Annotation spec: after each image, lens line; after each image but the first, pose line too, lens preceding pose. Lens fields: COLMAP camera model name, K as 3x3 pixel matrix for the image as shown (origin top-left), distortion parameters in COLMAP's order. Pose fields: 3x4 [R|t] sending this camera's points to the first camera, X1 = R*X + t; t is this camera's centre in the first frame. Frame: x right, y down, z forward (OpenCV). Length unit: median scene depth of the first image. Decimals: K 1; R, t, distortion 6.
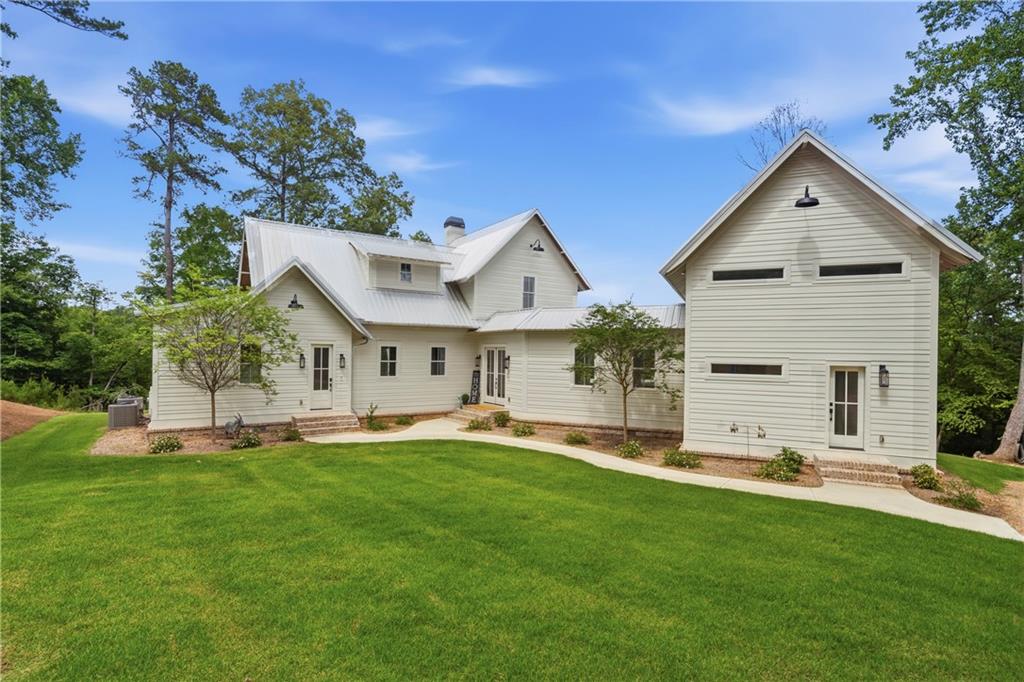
lens RADIAL K [[503.1, 0, 509.8], [0, 503.1, 345.7], [0, 0, 1]] dist [0.003435, 0.000931]
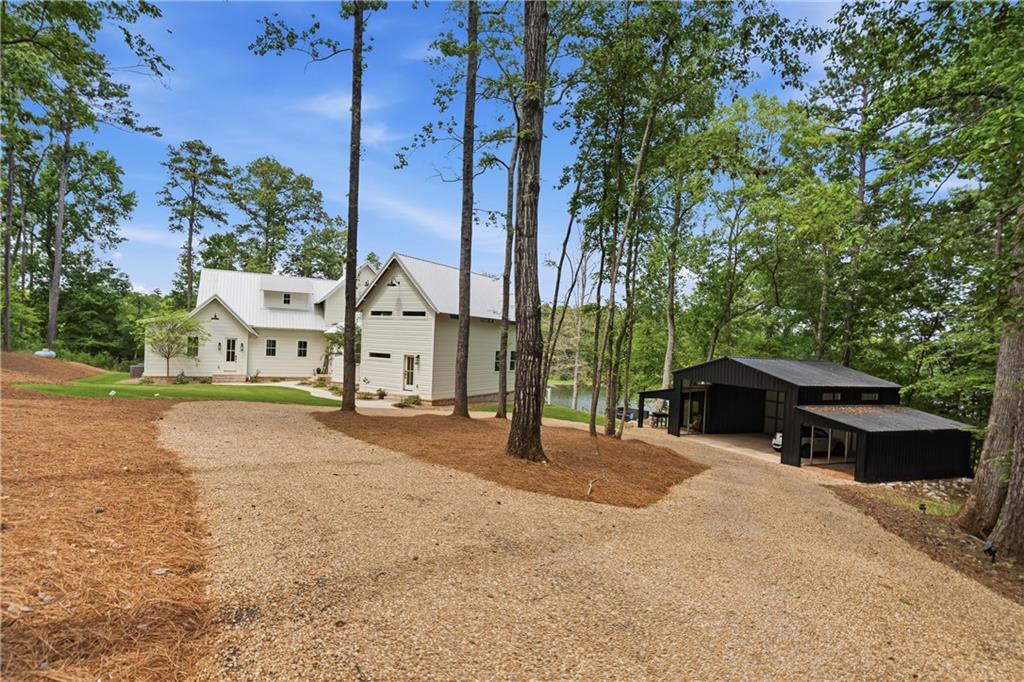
lens RADIAL K [[519.6, 0, 512.0], [0, 519.6, 341.0], [0, 0, 1]] dist [0.004512, 0.000240]
pose [[0.993929, 0.028975, -0.106142, 0.836221], [-0.028429, 0.999574, 0.006651, -0.032168], [0.106289, -0.003593, 0.994329, -0.803305]]
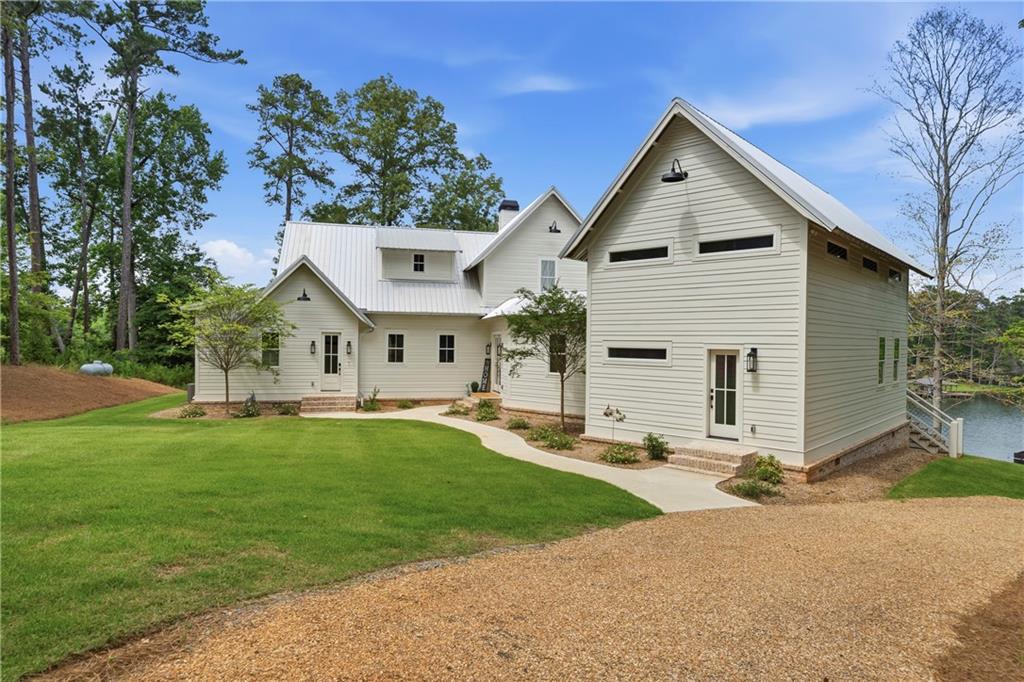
lens RADIAL K [[596.9, 0, 512.0], [0, 596.9, 341.0], [0, 0, 1]] dist [-0.001275, 0.000514]
pose [[0.943063, -0.002273, -0.332607, 0.400425], [0.003627, 0.999987, 0.003450, 0.011956], [0.332595, -0.004460, 0.943059, -0.097710]]
